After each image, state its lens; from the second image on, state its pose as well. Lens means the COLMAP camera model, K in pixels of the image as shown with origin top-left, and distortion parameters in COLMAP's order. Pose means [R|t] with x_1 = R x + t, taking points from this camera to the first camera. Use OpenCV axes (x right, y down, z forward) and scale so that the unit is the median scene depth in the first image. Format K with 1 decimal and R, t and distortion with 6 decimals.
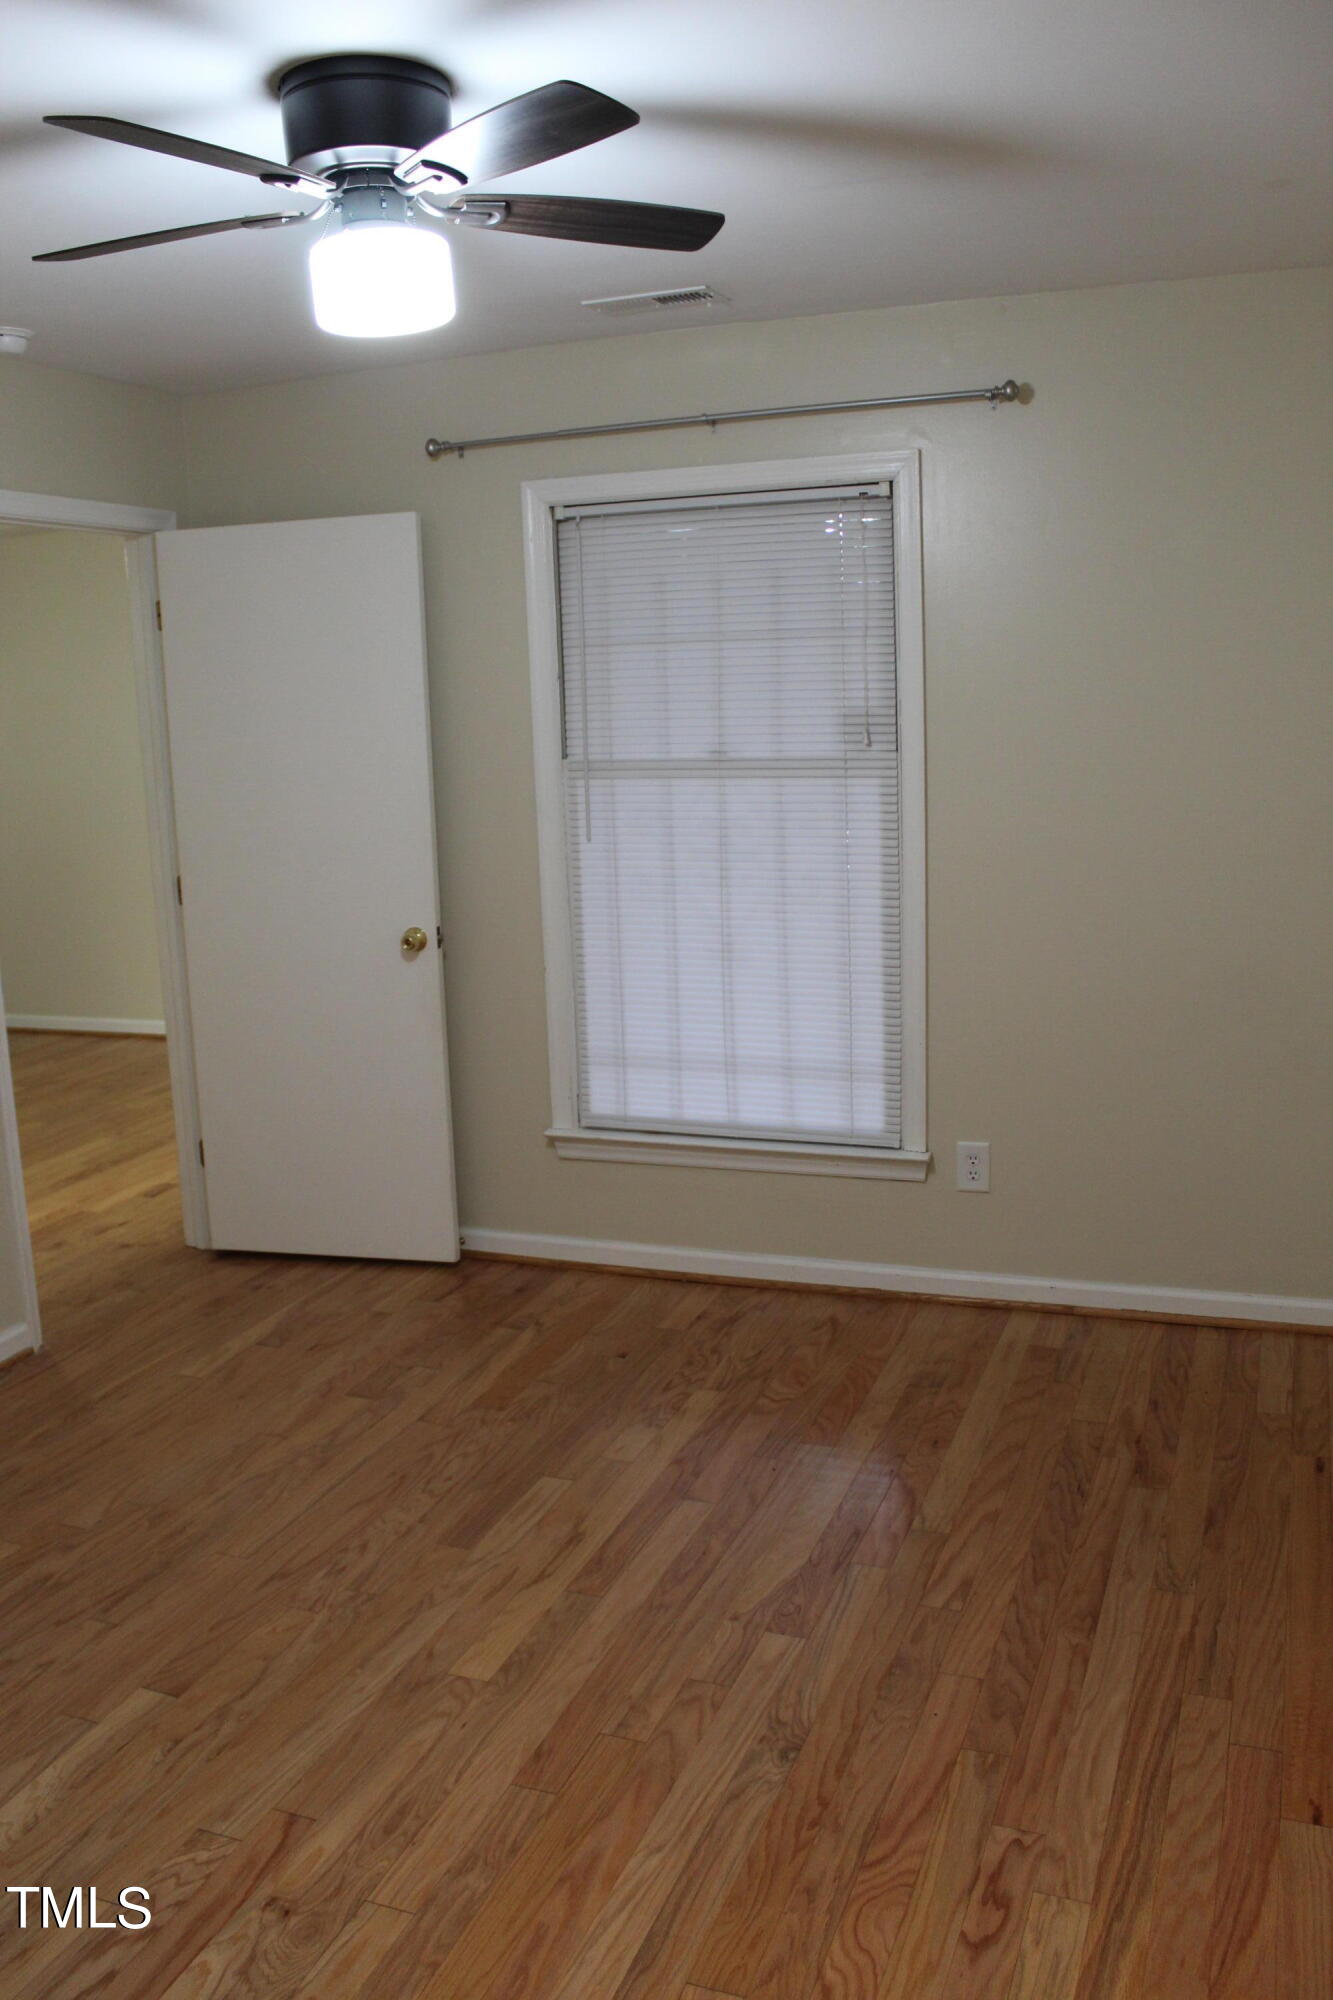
lens RADIAL K [[1653.3, 0, 711.9], [0, 1653.3, 992.3], [0, 0, 1]] dist [-0.157725, 0.127949]
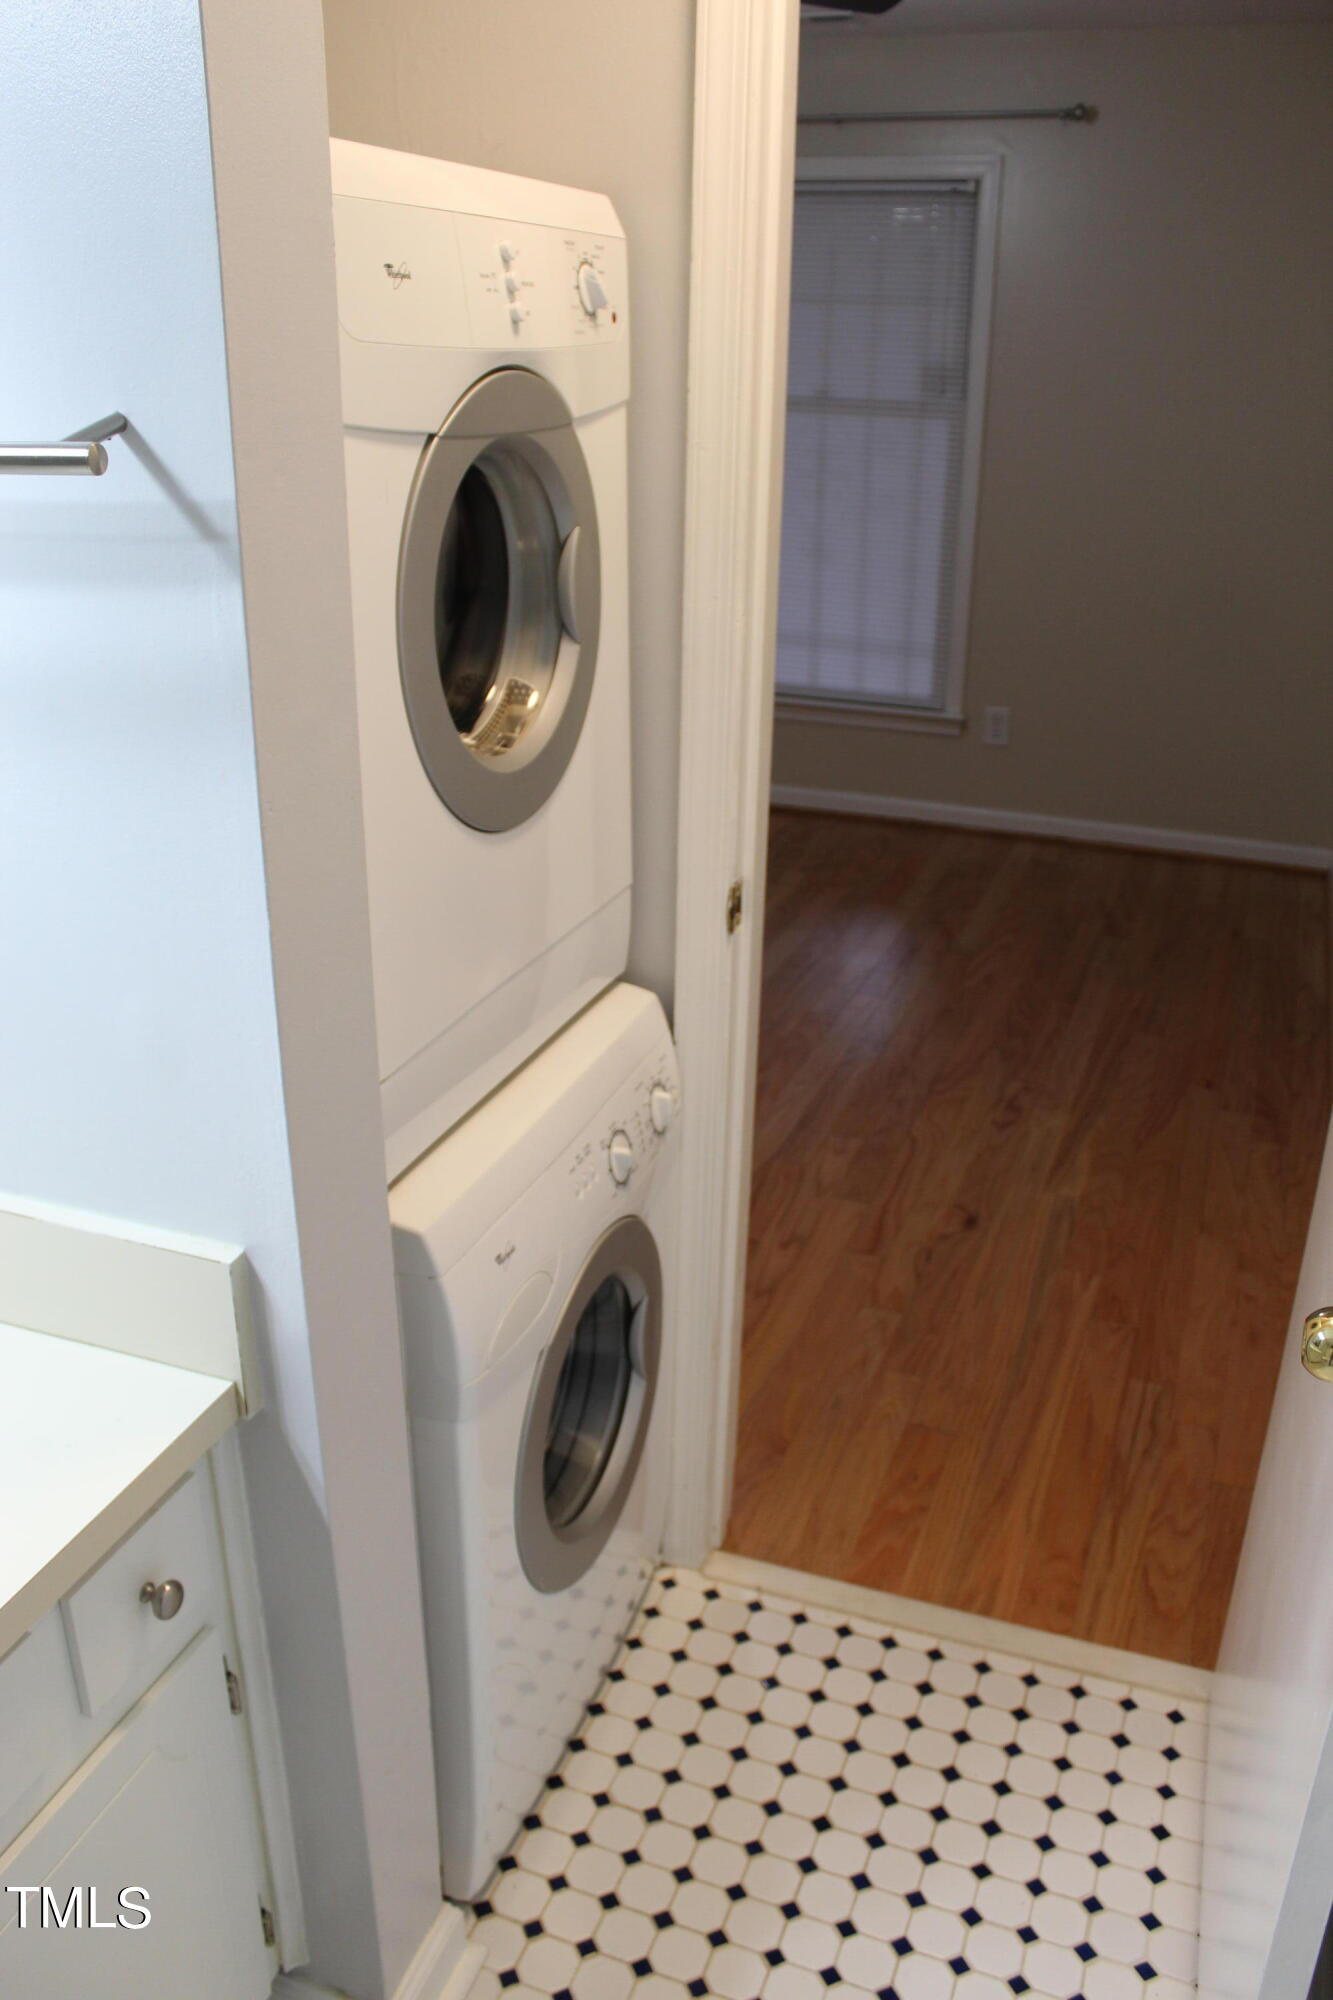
lens RADIAL K [[1653.3, 0, 680.8], [0, 1653.3, 1000.2], [0, 0, 1]] dist [-0.157725, 0.127949]
pose [[0.998662, 0.050800, 0.009698, -0.096247], [-0.051712, 0.978226, 0.200998, 0.070104], [0.000724, -0.201230, 0.979544, -0.331775]]
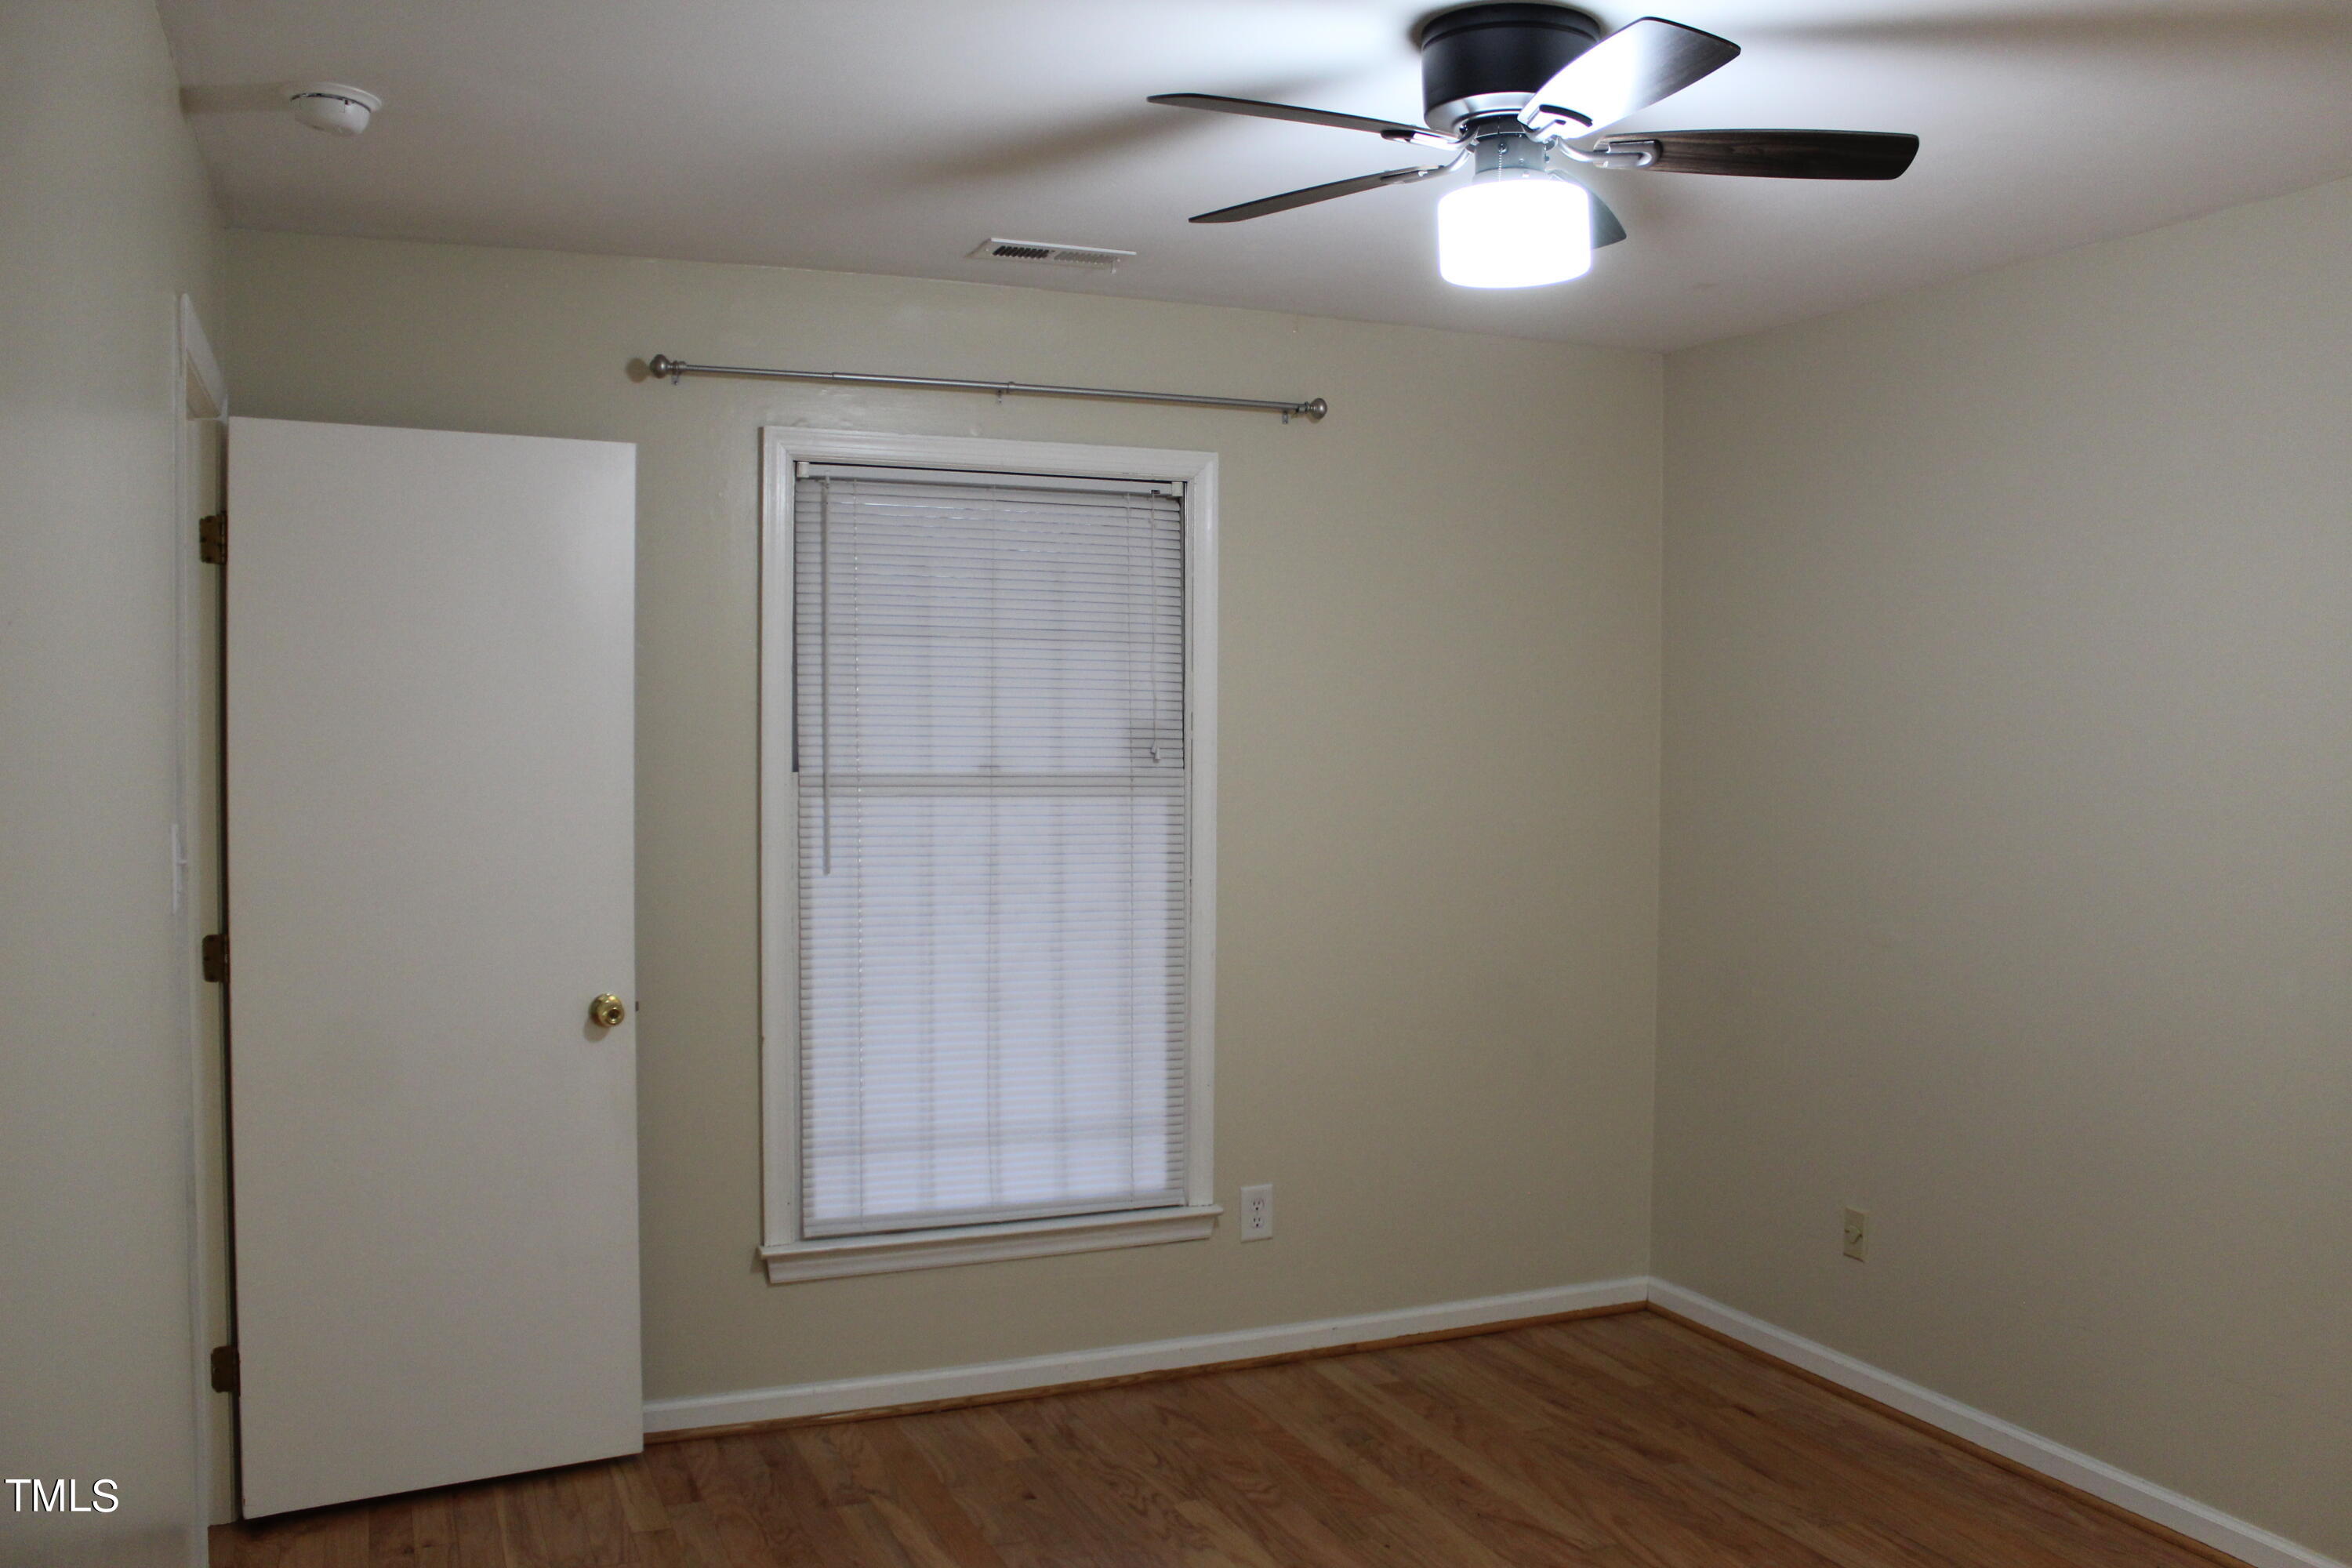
lens RADIAL K [[1944.2, 0, 1188.3], [0, 1944.2, 764.4], [0, 0, 1]] dist [-0.157725, 0.127949]
pose [[0.730195, 0.020862, 0.682921, -0.622056], [0.091648, 0.987510, -0.128159, -0.007938], [-0.677064, 0.156169, 0.719163, 0.205996]]
